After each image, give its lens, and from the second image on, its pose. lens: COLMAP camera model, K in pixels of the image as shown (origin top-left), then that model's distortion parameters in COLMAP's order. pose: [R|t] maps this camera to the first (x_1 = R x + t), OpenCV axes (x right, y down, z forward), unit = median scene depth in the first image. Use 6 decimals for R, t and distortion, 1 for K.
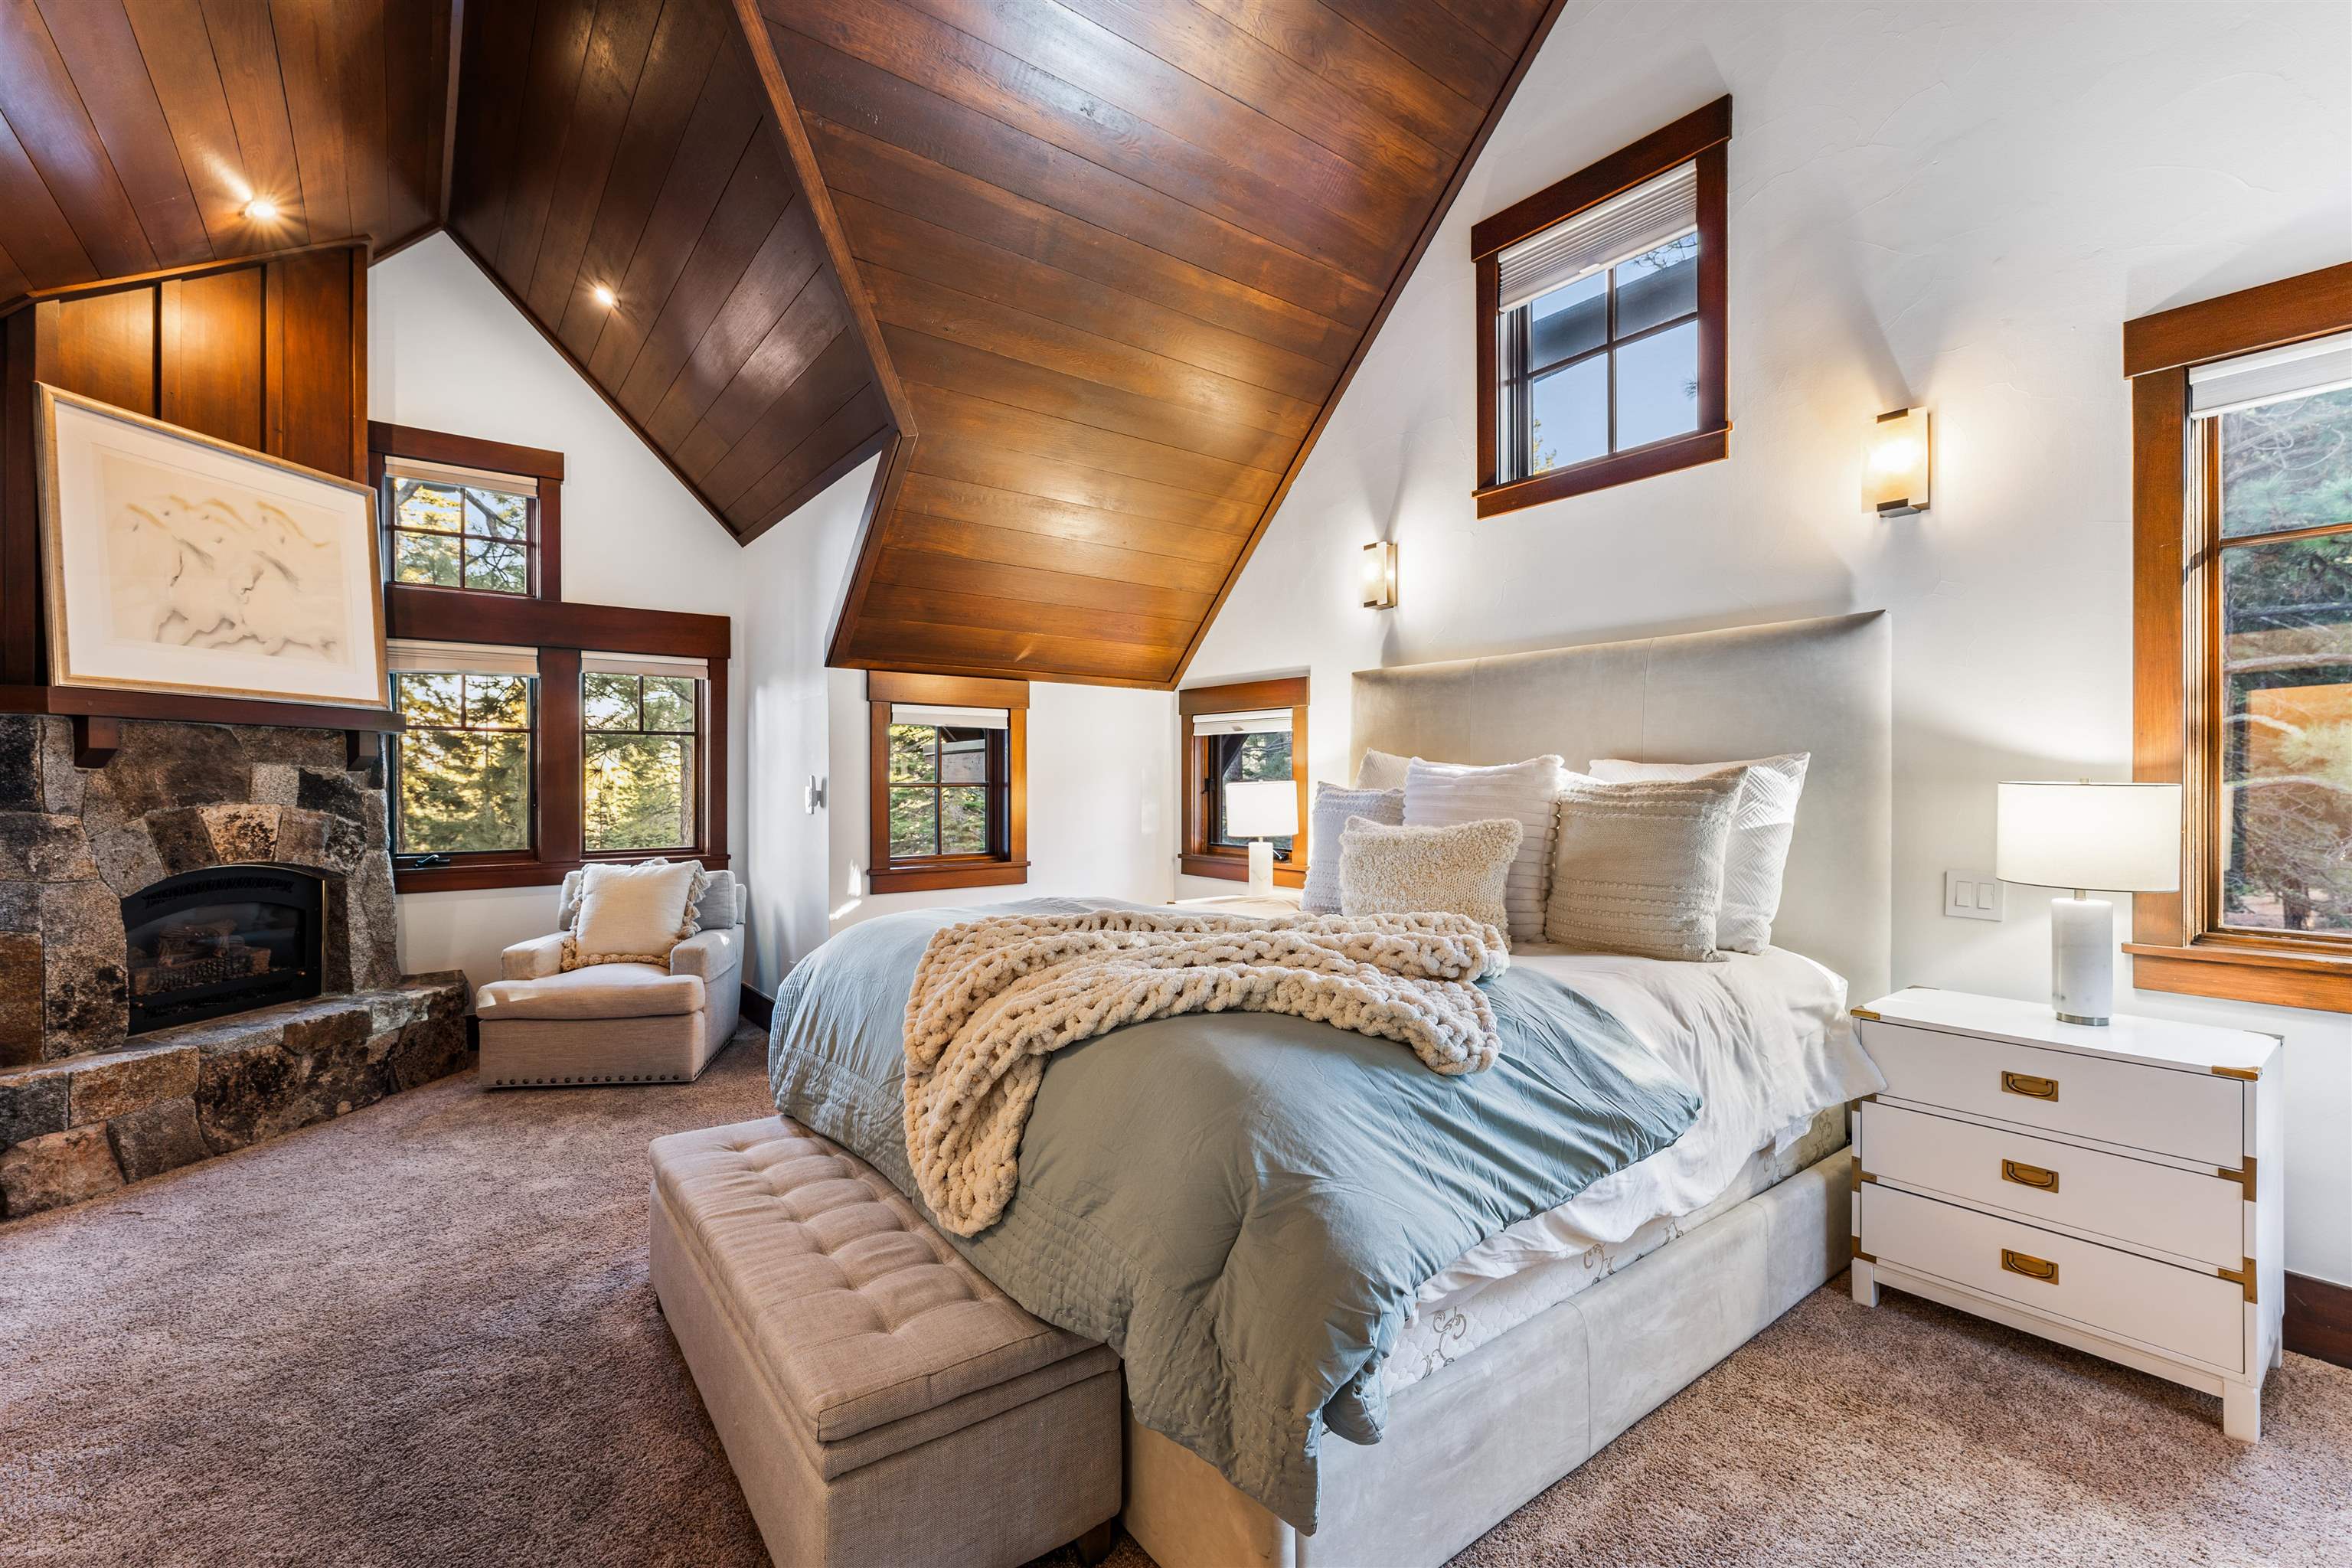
lens RADIAL K [[995.4, 0, 1200.0], [0, 995.4, 784.3], [0, 0, 1]] dist [-0.005769, 0.000870]
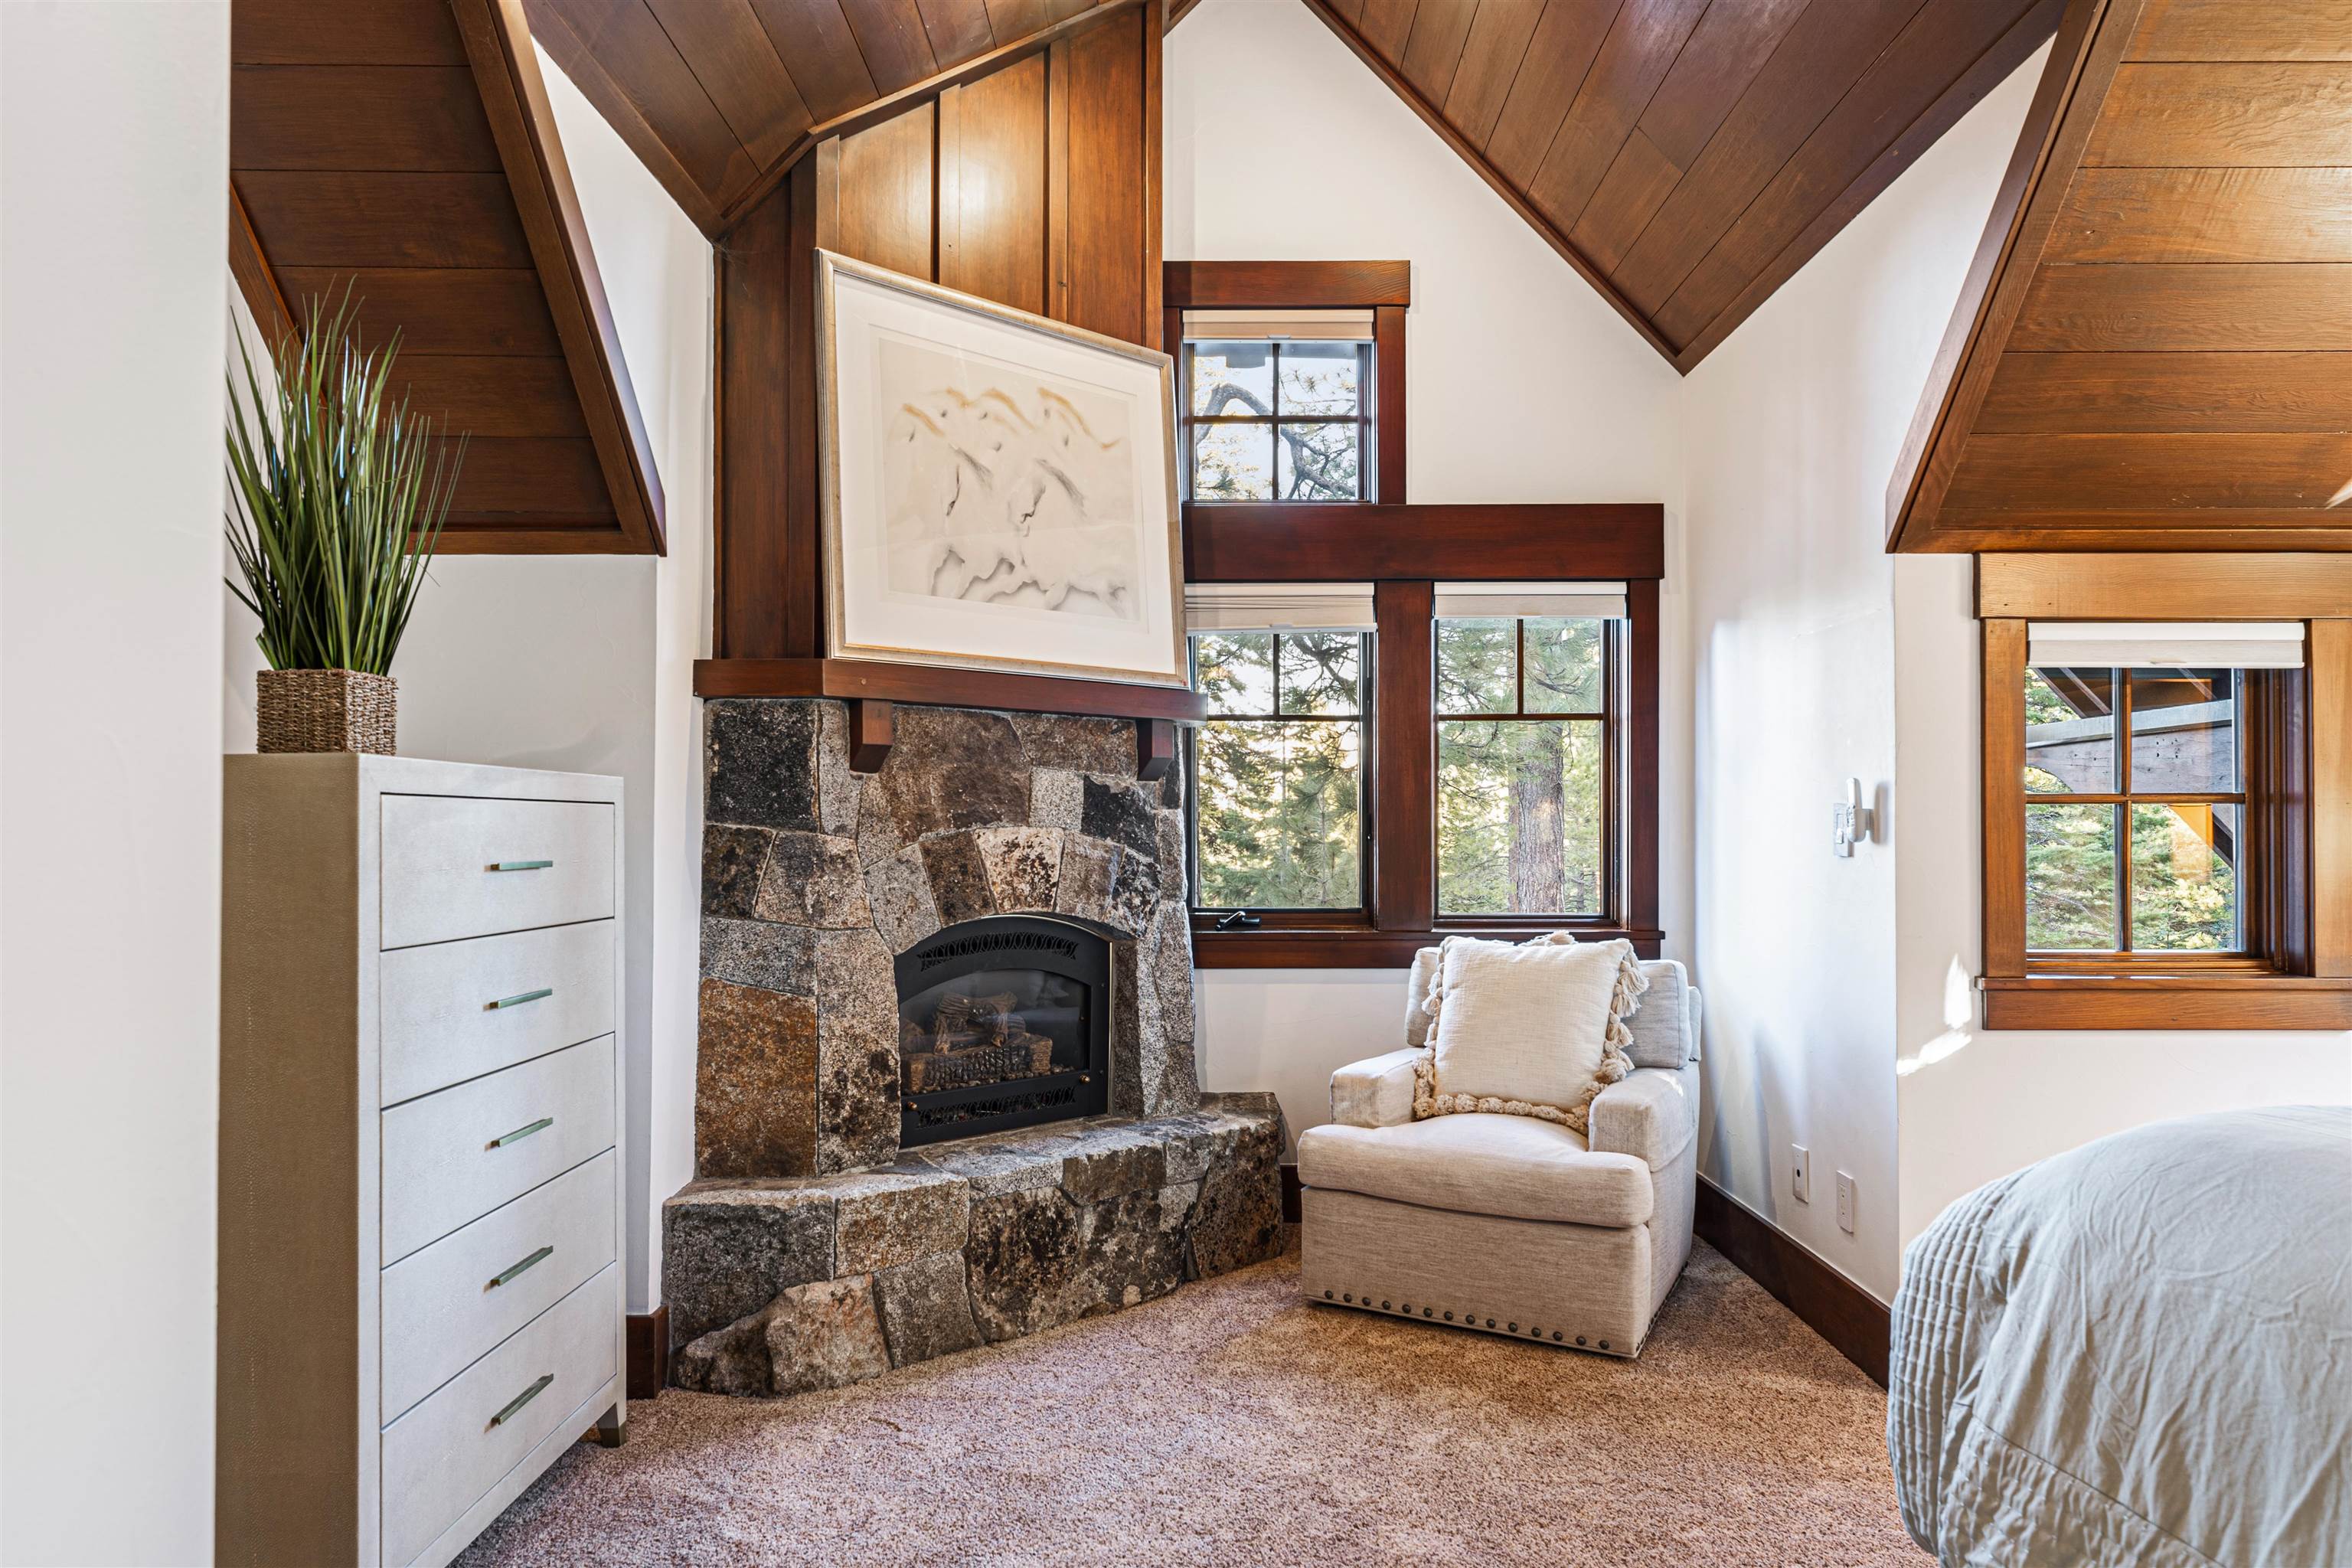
lens RADIAL K [[1508.7, 0, 1177.6], [0, 1508.7, 796.1], [0, 0, 1]] dist [-0.006320, -0.002446]
pose [[0.772234, -0.011856, -0.635228, -0.192518], [-0.002375, 0.999765, -0.021546, 0.018621], [0.635334, 0.018147, 0.772024, 0.230551]]
